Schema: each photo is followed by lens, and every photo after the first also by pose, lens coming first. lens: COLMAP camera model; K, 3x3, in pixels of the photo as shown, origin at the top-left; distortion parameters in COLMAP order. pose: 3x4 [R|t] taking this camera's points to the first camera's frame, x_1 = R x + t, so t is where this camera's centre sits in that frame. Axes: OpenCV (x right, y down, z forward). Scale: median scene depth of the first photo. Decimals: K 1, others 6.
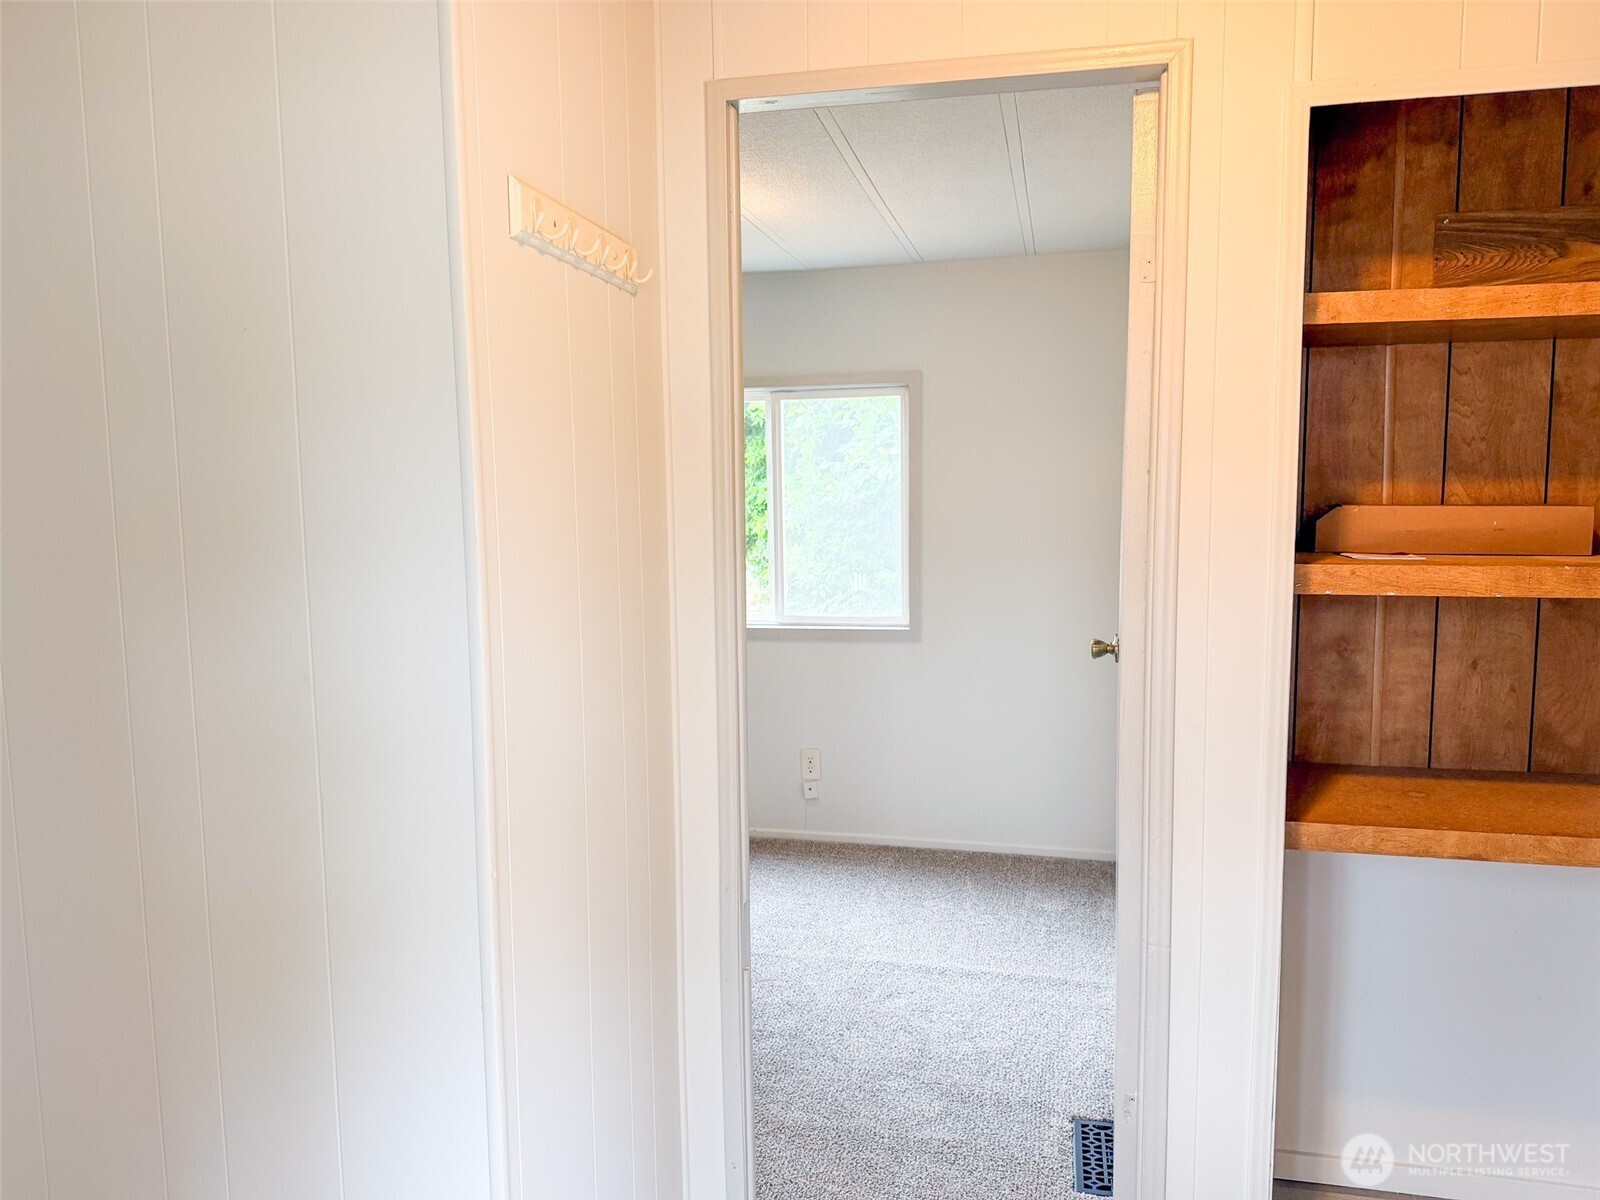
lens RADIAL K [[1119.1, 0, 804.5], [0, 1119.1, 604.7], [0, 0, 1]] dist [0.001263, -0.004221]
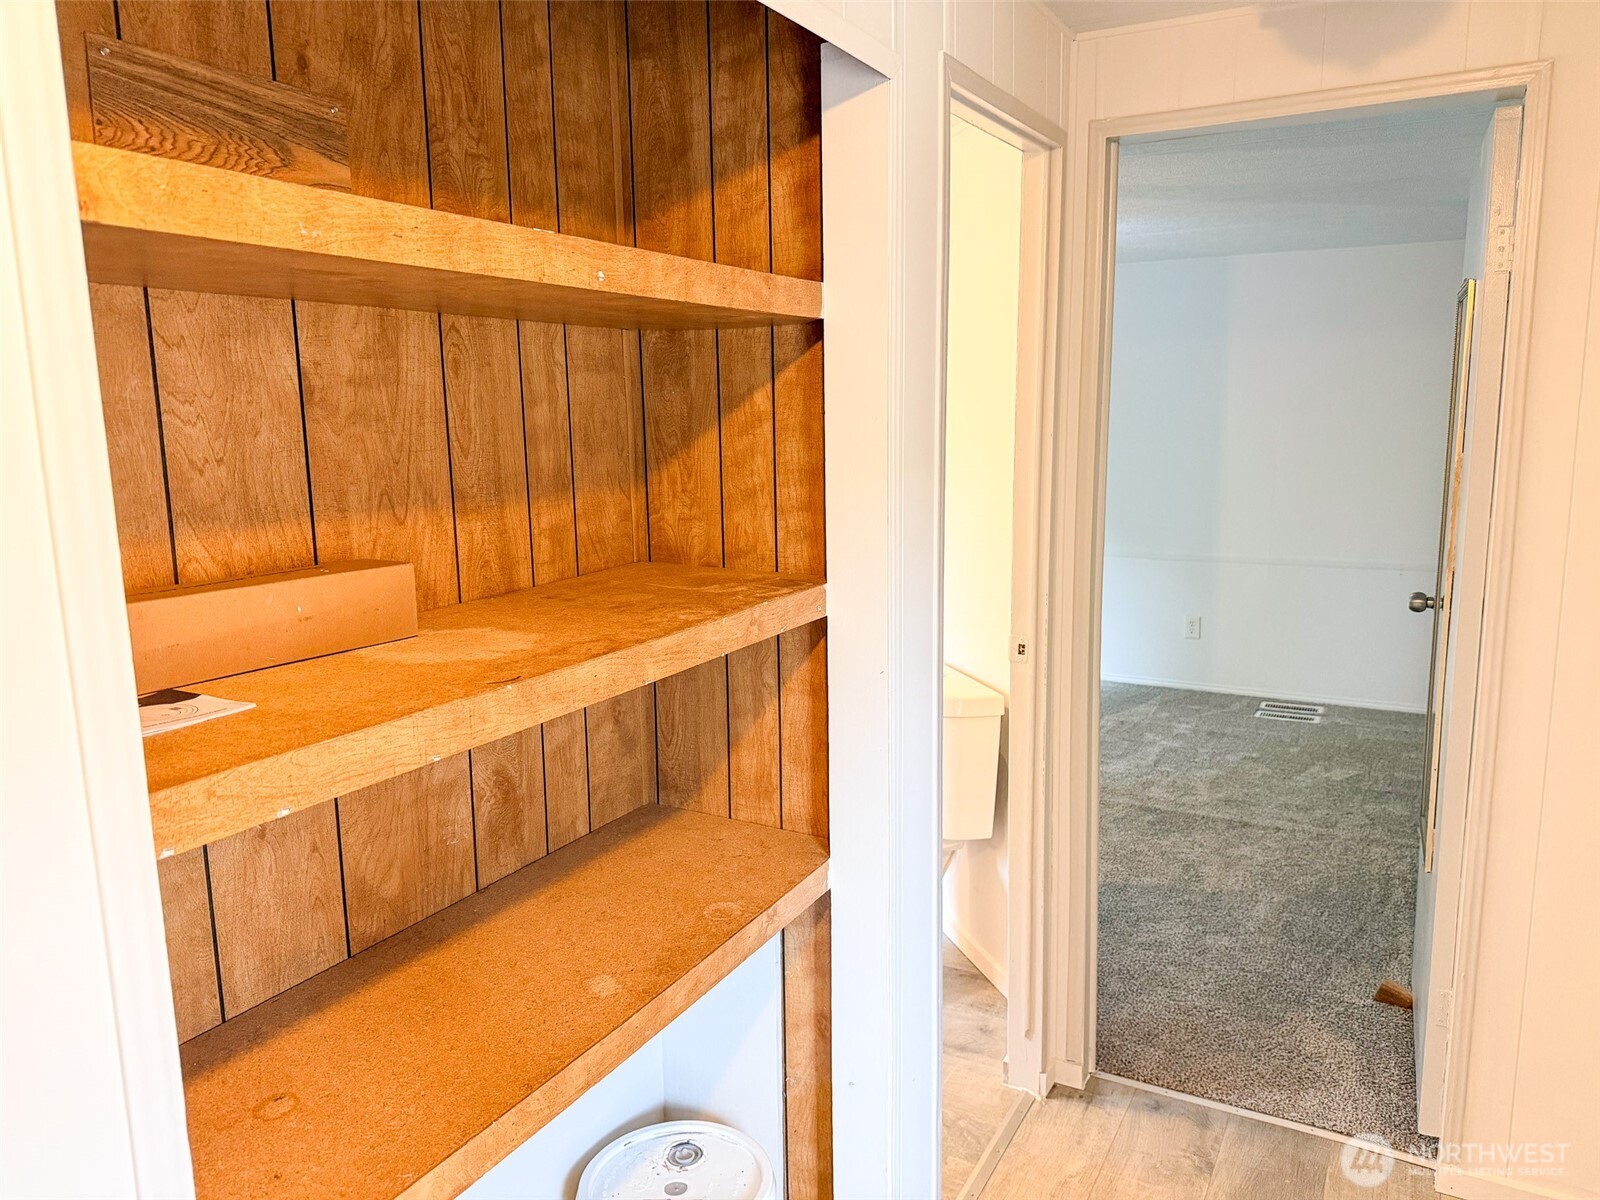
lens RADIAL K [[1137.8, 0, 800.0], [0, 1137.8, 600.0], [0, 0, 1]] dist [-0.001452, -0.002010]
pose [[0.265074, -0.156377, 0.951463, 0.112677], [0.114962, 0.984848, 0.129836, -0.121295], [-0.957350, 0.074966, 0.279035, 0.560425]]
